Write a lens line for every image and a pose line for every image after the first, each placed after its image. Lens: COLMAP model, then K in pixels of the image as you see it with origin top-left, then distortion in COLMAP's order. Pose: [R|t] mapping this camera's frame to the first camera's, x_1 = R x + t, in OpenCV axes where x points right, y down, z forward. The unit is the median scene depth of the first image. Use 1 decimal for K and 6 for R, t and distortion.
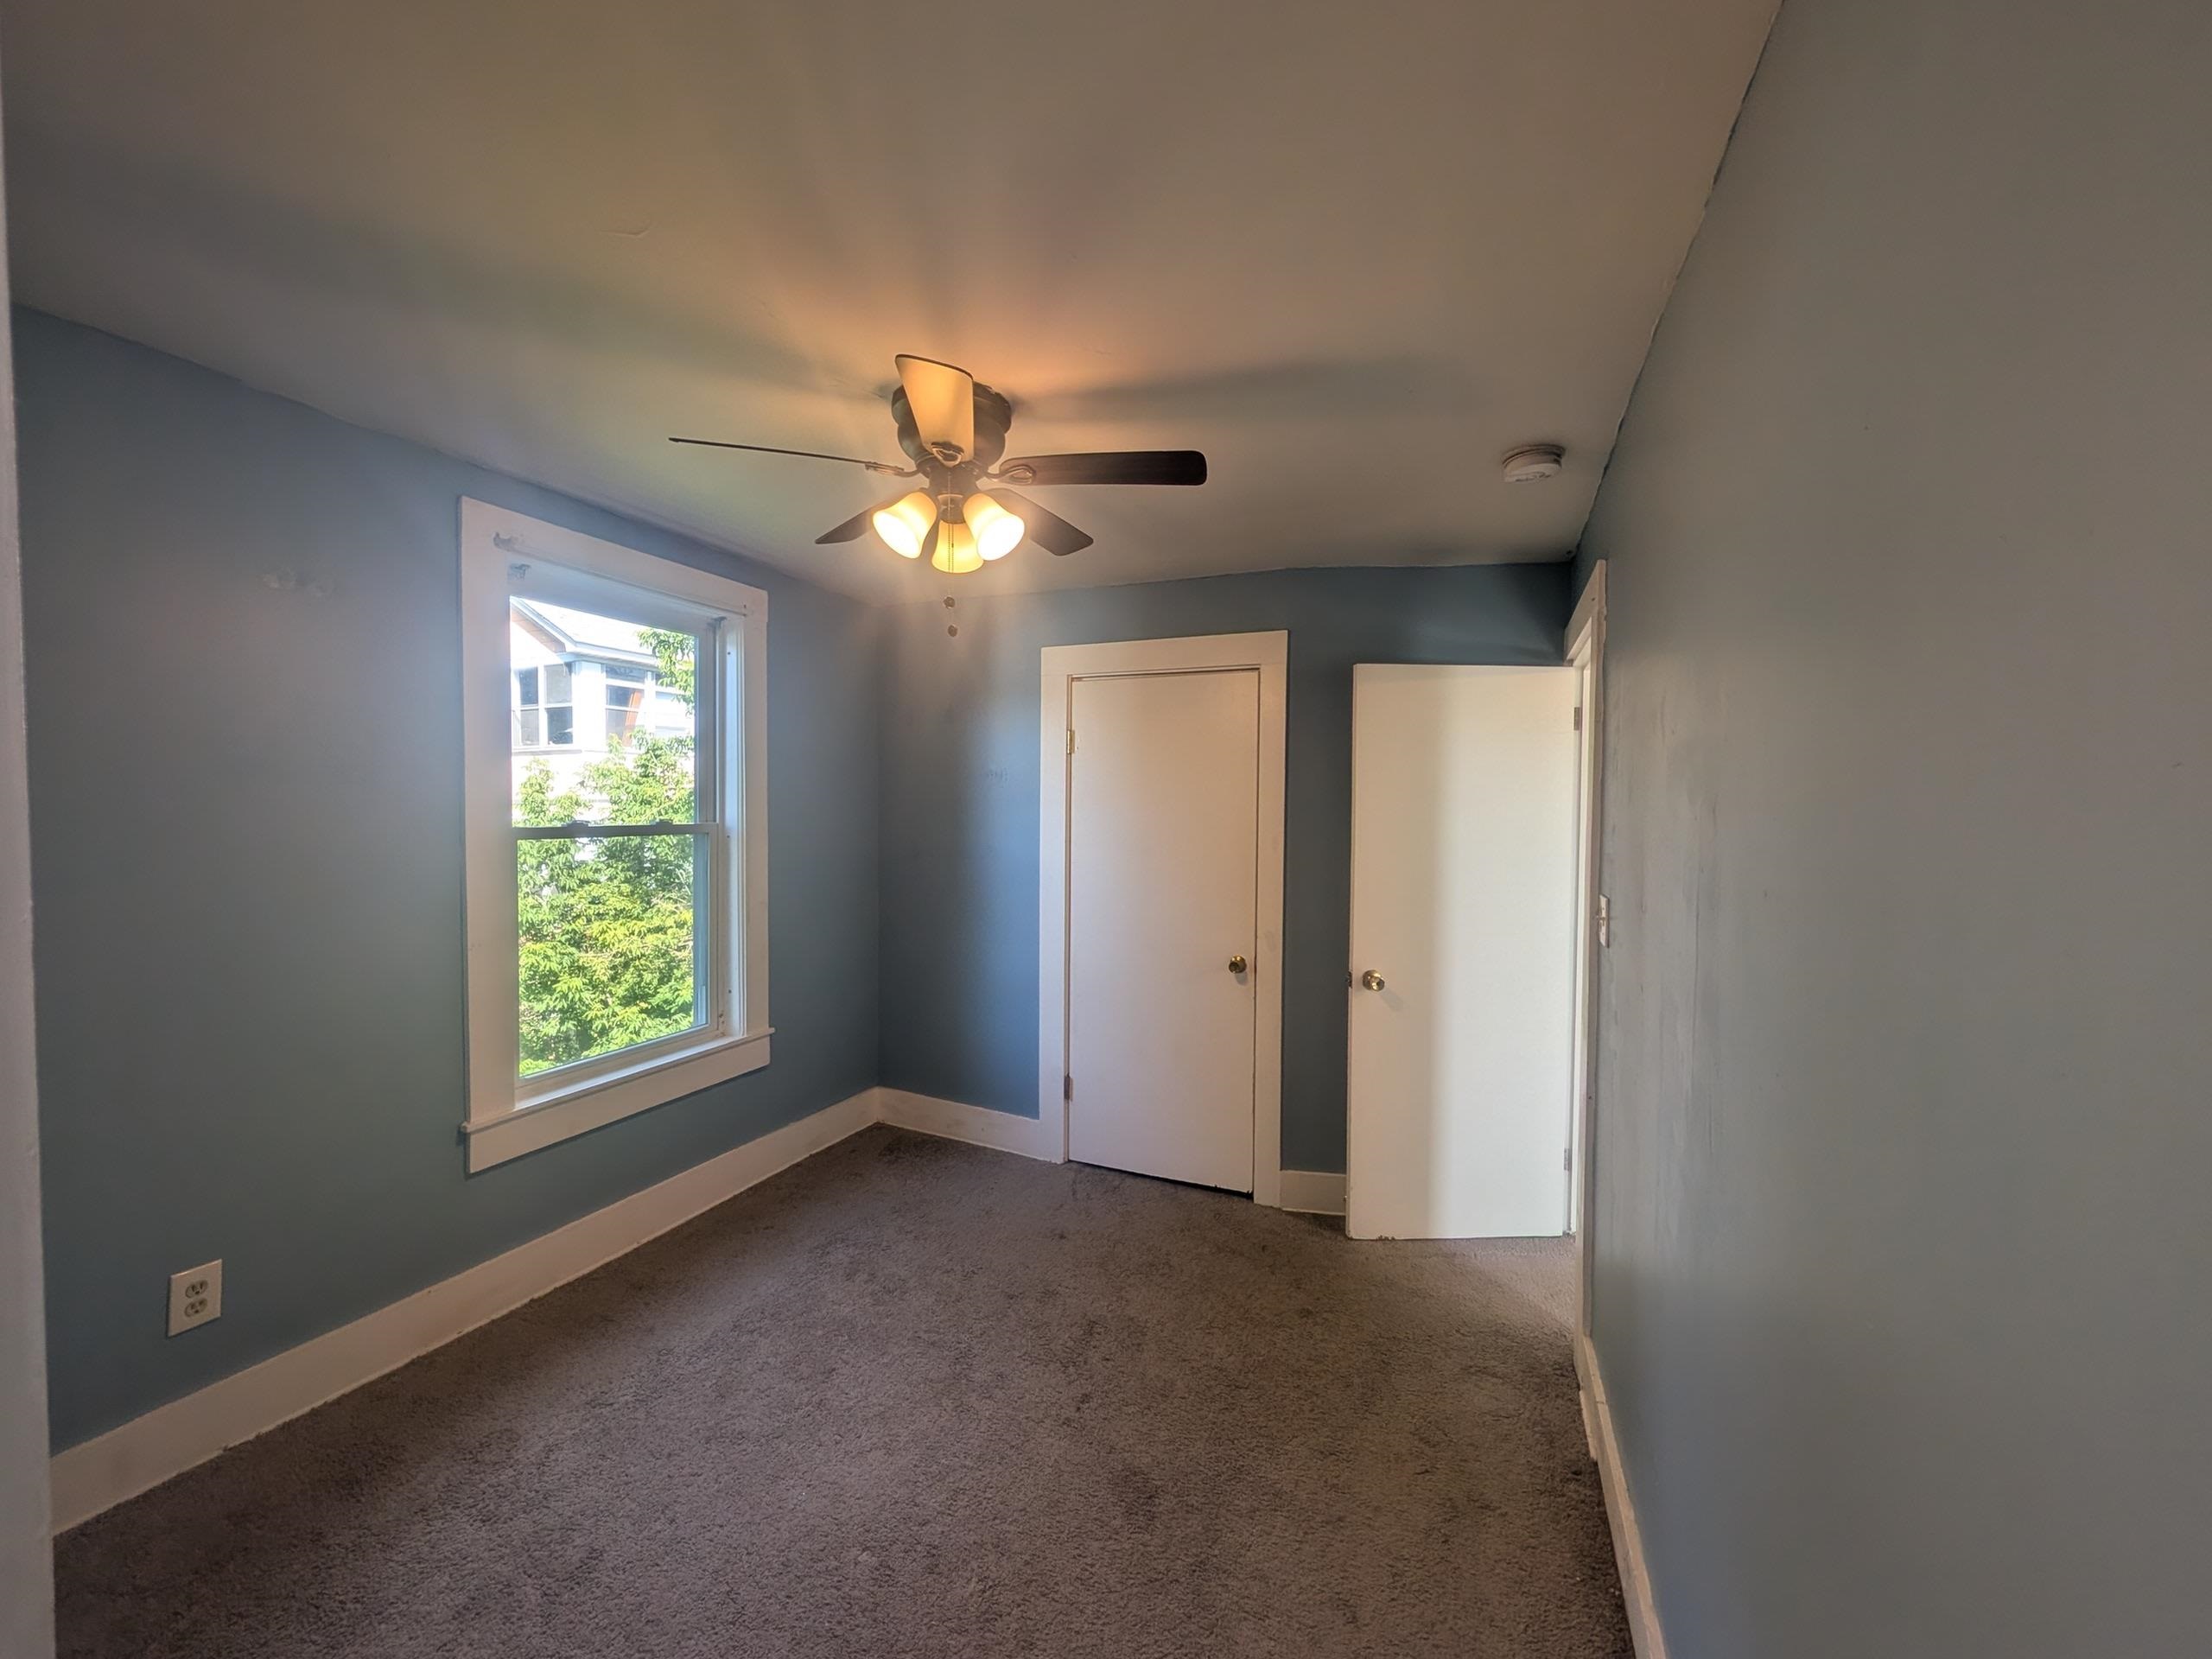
lens RADIAL K [[849.4, 0, 1098.3], [0, 849.4, 830.0], [0, 0, 1]] dist [0.005071, 0.000256]
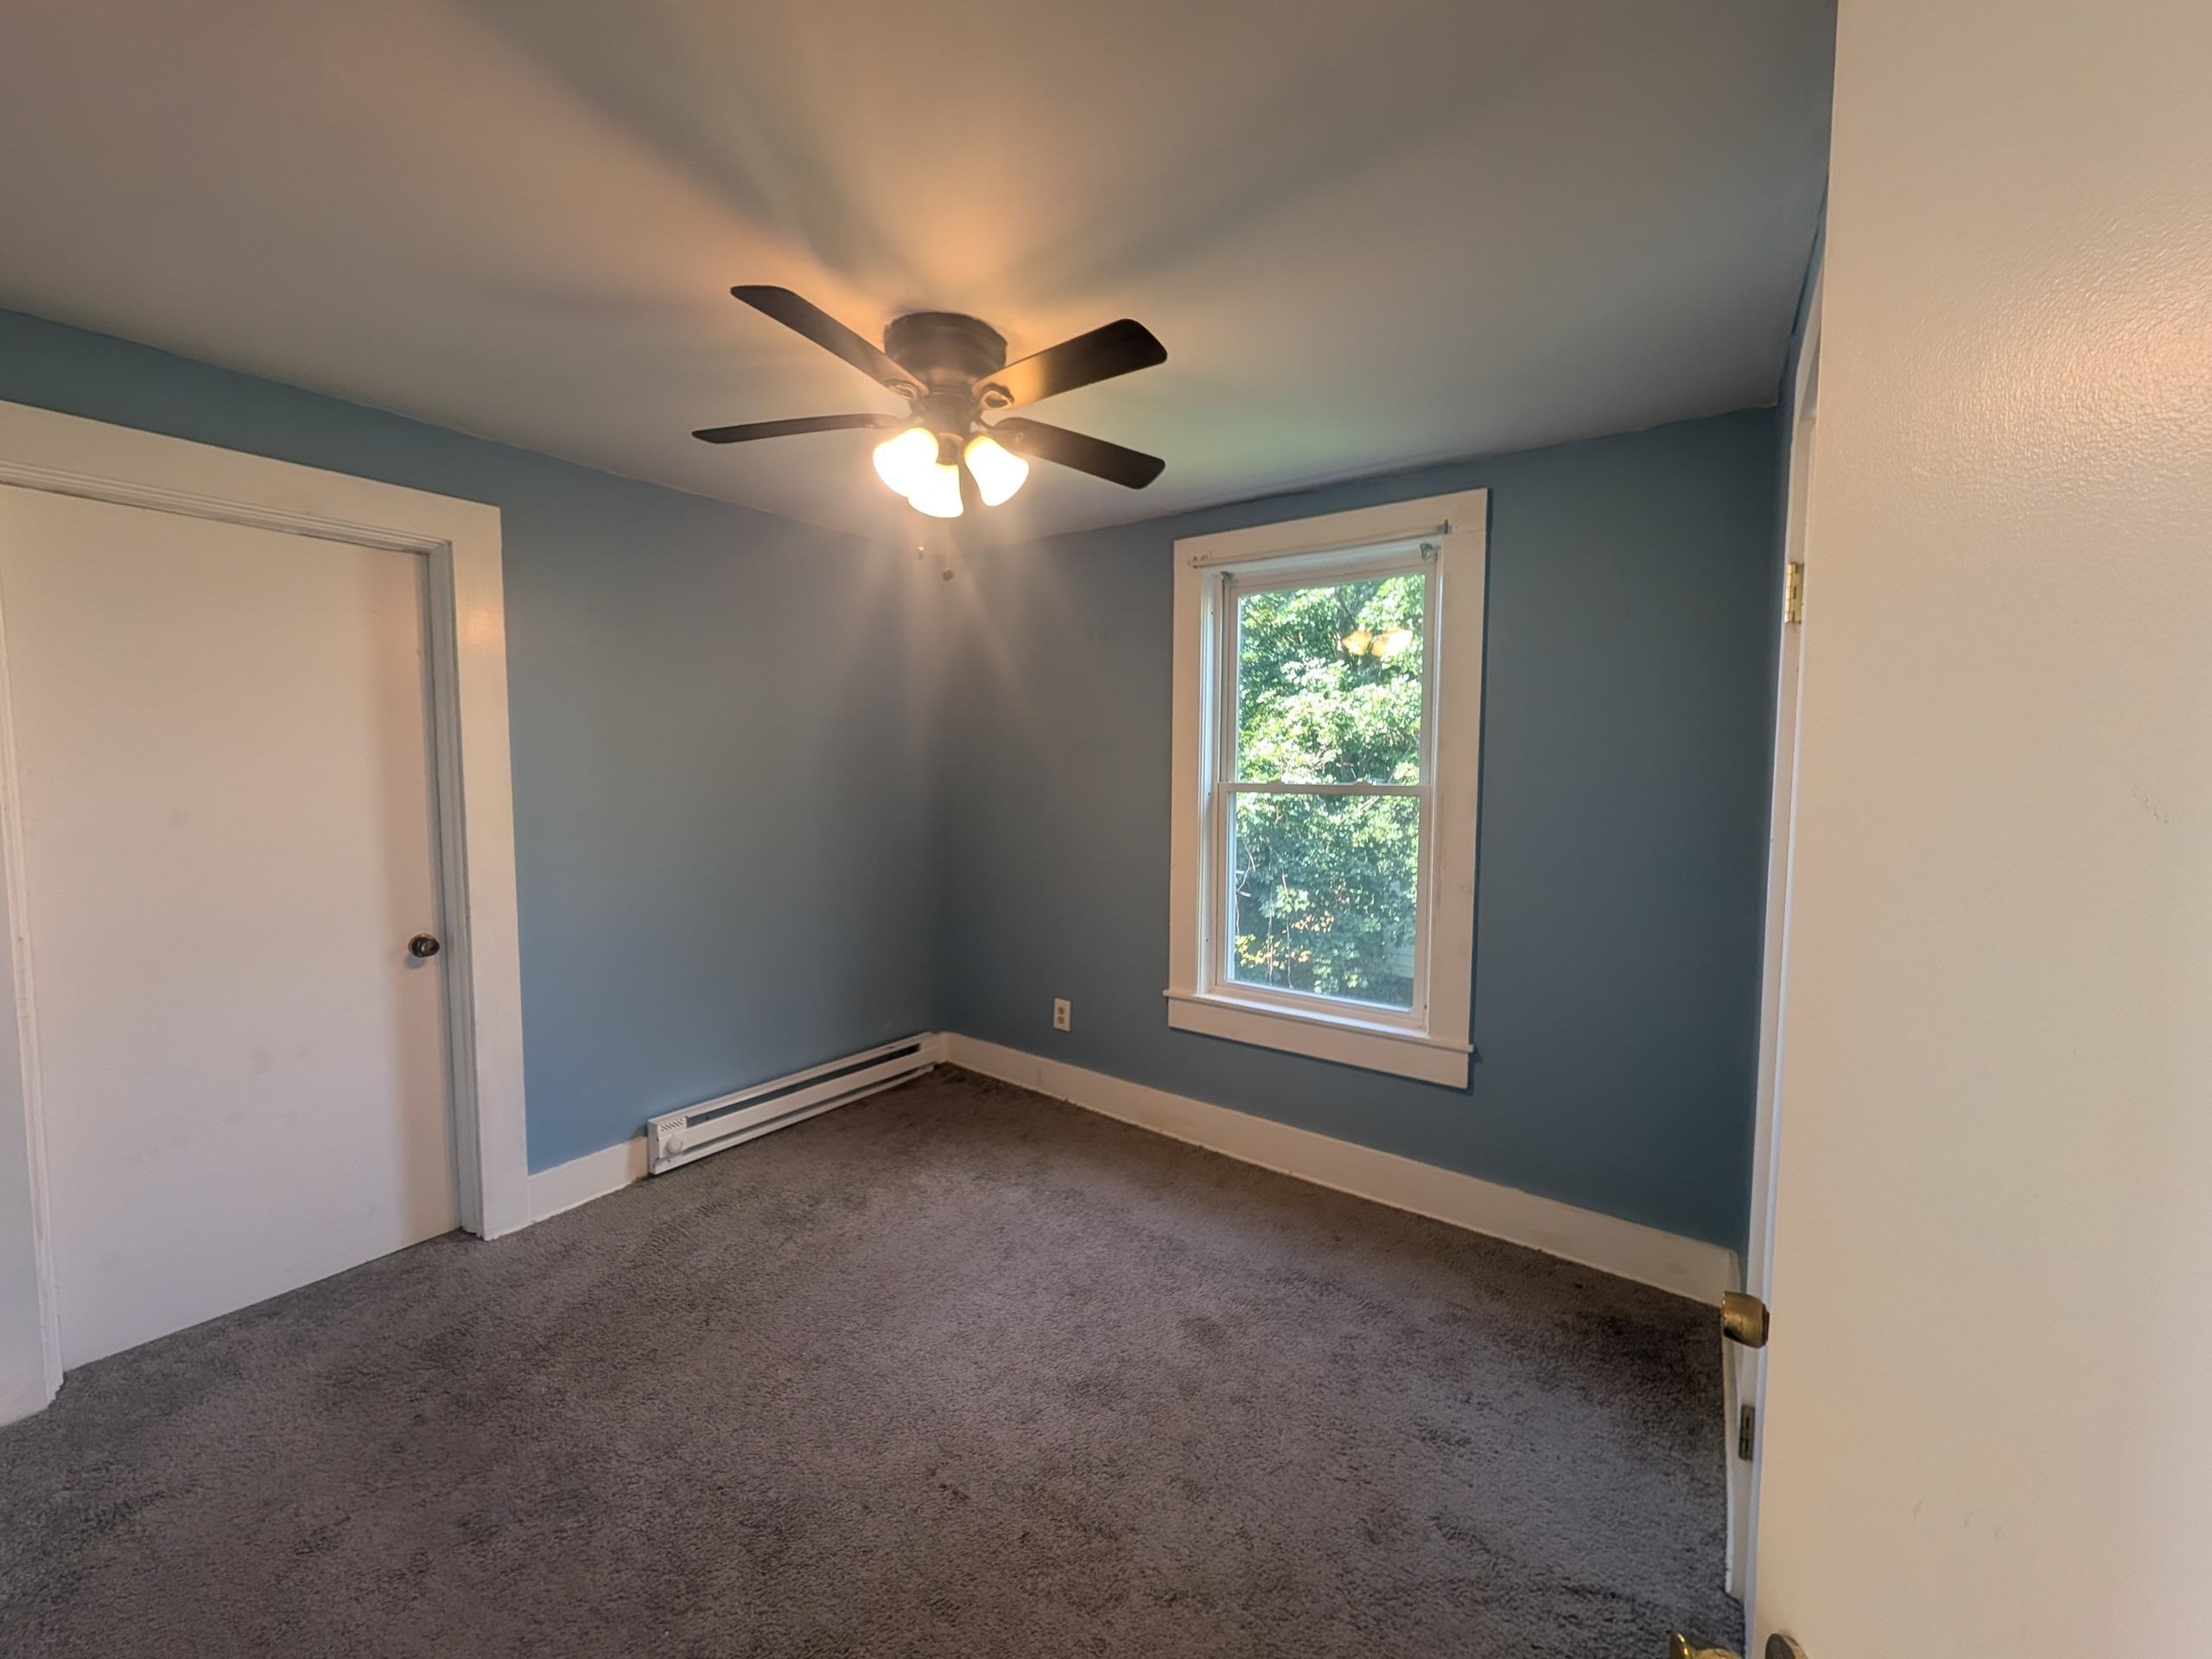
lens RADIAL K [[849.4, 0, 1098.3], [0, 849.4, 830.0], [0, 0, 1]] dist [0.005071, 0.000256]
pose [[-0.219804, 0.054650, -0.974012, 0.598372], [-0.035703, 0.997310, 0.064014, -0.007338], [0.974890, 0.048846, -0.217262, 1.089693]]
